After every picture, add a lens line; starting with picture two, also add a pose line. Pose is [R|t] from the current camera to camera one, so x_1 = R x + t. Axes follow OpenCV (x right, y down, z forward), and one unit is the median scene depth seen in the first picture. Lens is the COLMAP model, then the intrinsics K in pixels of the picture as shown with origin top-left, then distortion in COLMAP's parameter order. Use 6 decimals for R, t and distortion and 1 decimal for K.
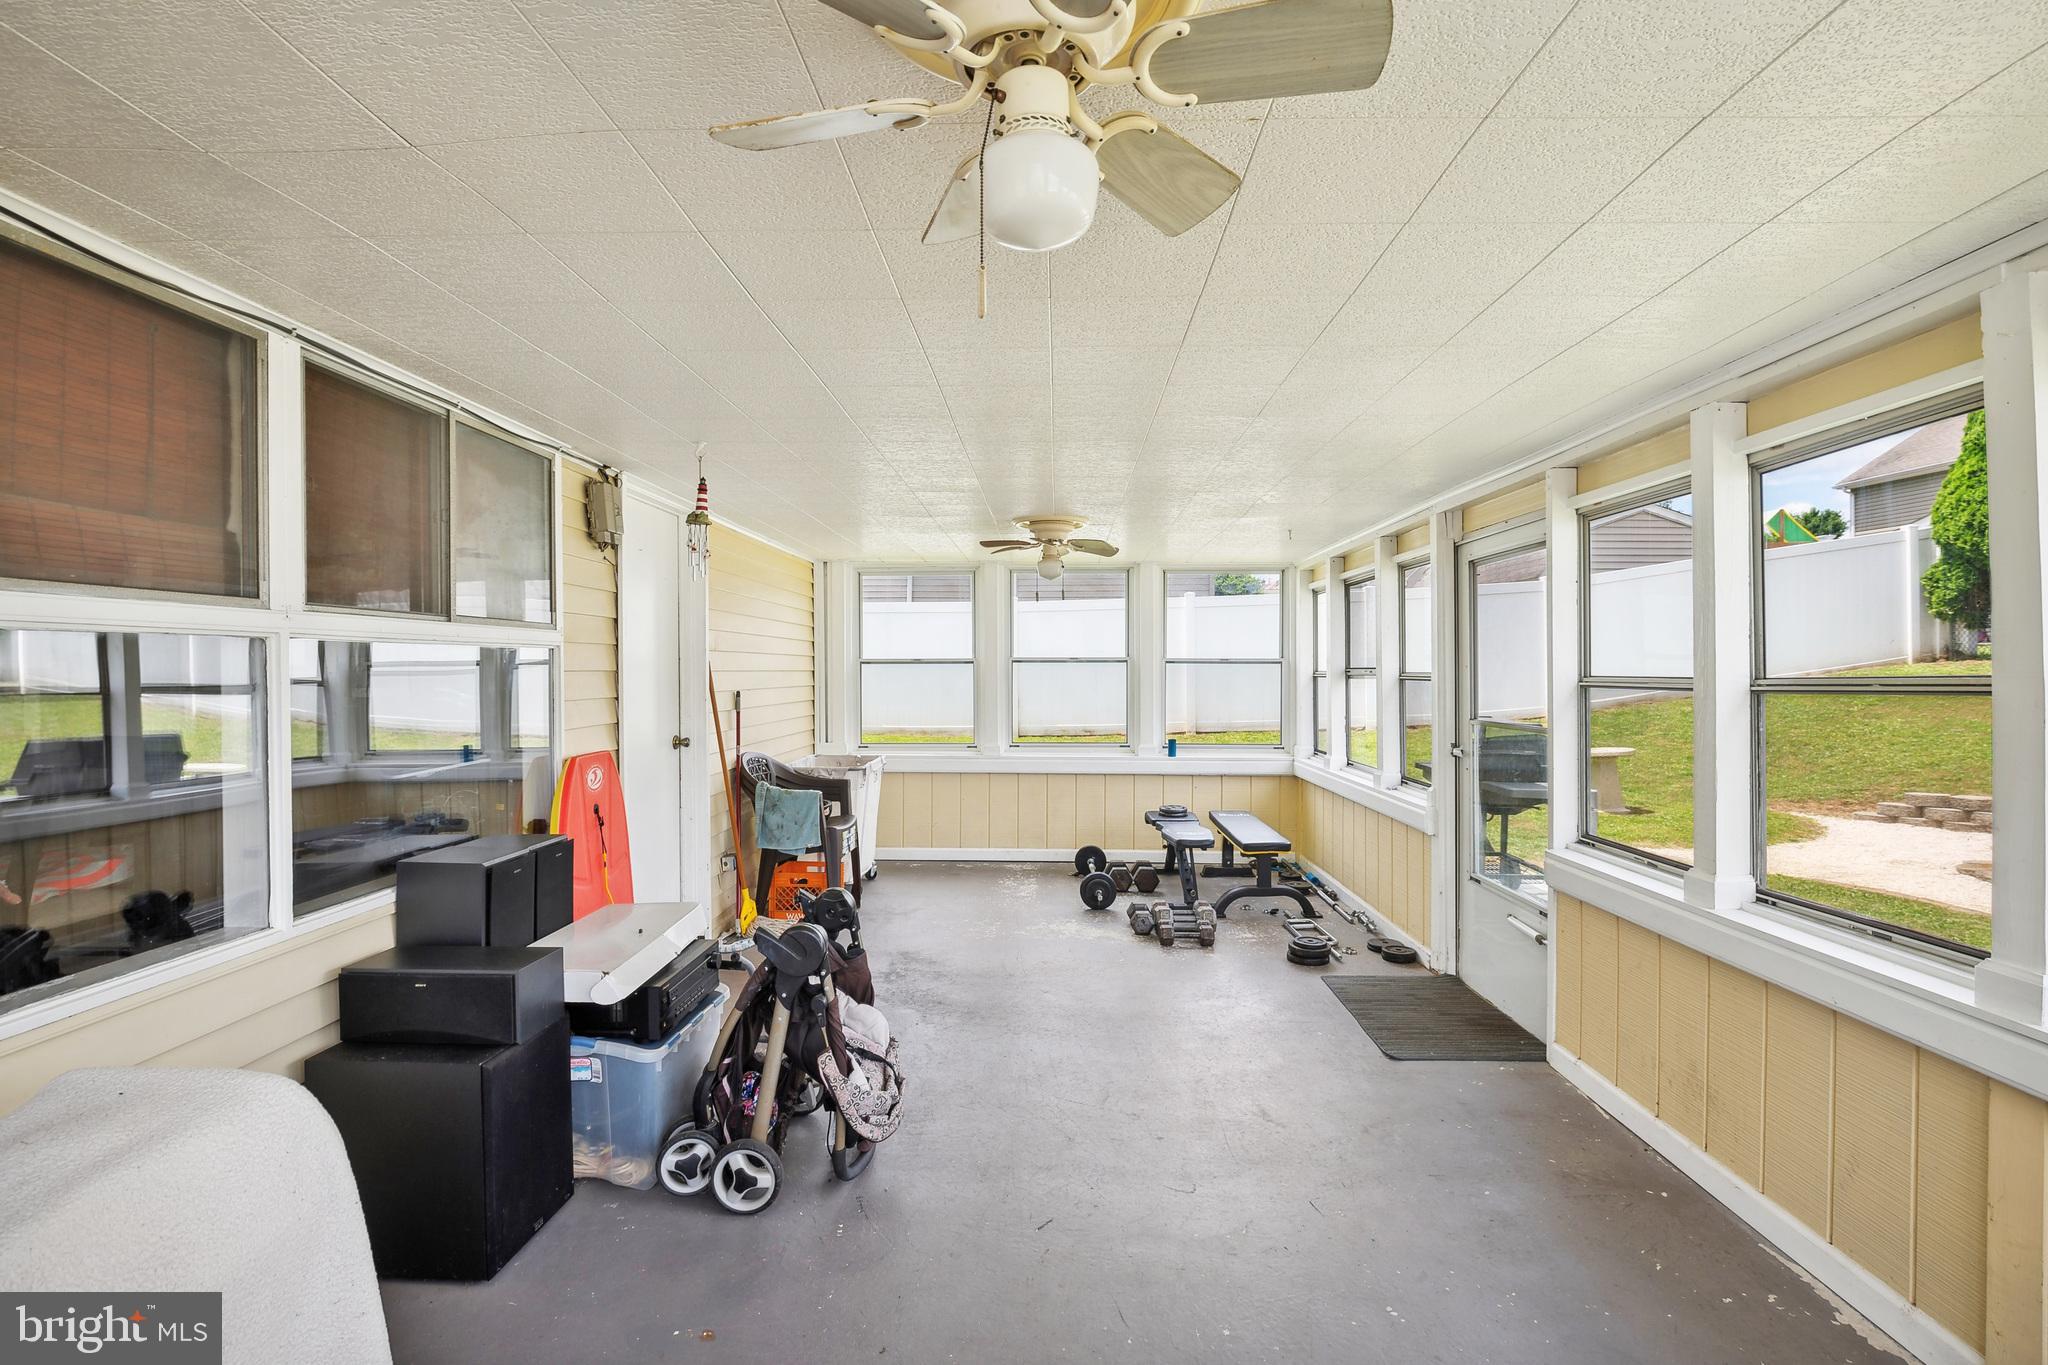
lens RADIAL K [[948.2, 0, 1022.3], [0, 948.2, 666.8], [0, 0, 1]] dist [-0.005180, -0.000446]
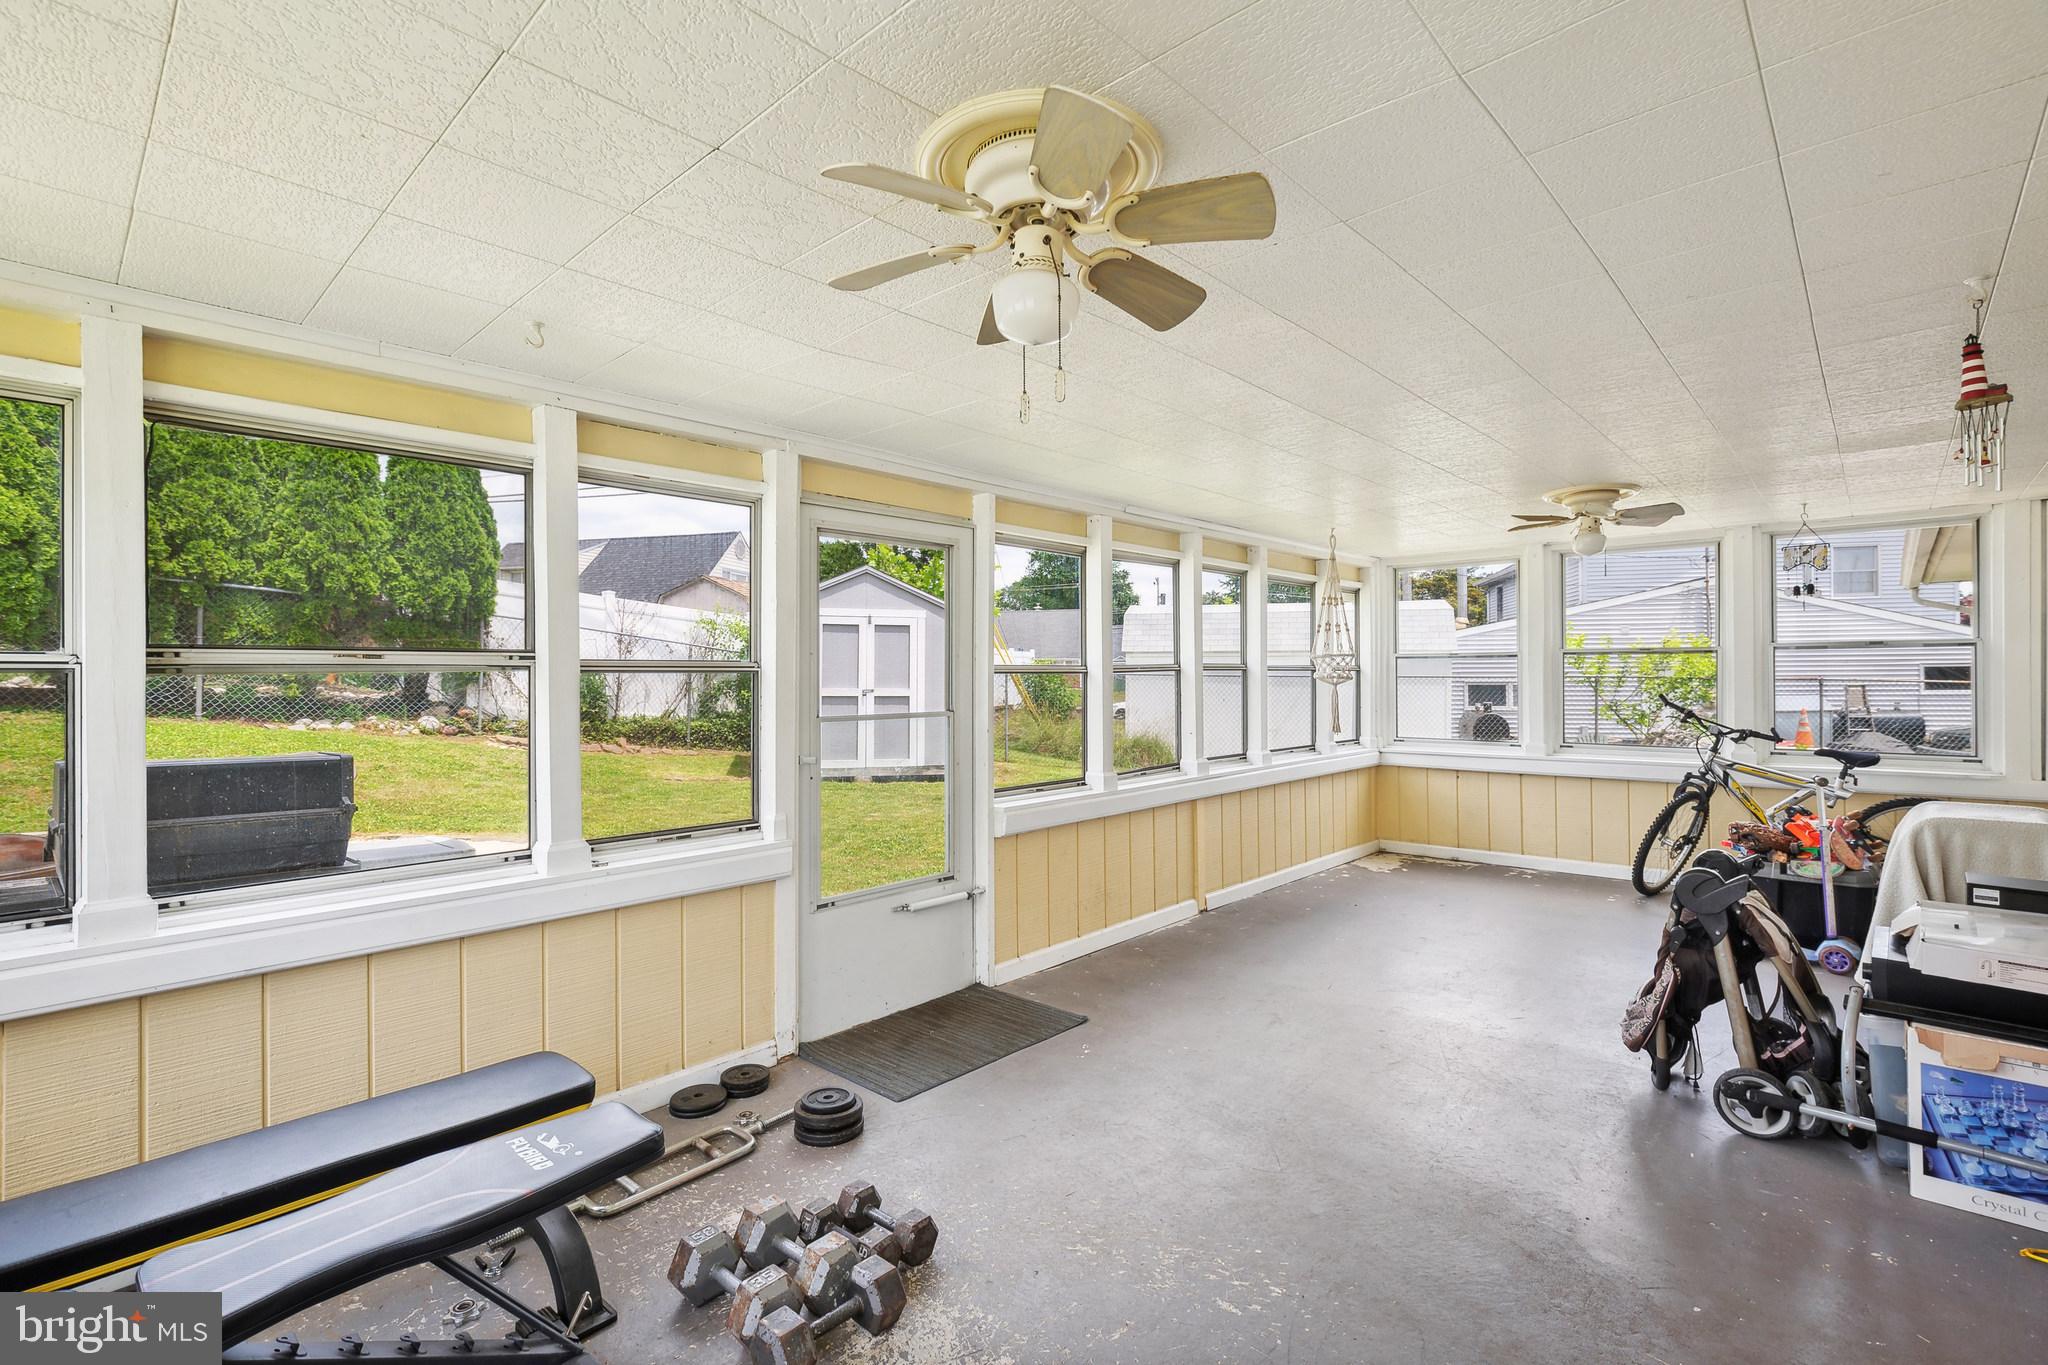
lens RADIAL K [[948.2, 0, 1022.3], [0, 948.2, 666.8], [0, 0, 1]] dist [-0.005180, -0.000446]
pose [[-0.752427, 0.011562, 0.658574, -0.238336], [0.013258, 0.999909, -0.002406, 0.016813], [-0.658542, 0.006921, -0.752512, 1.680682]]
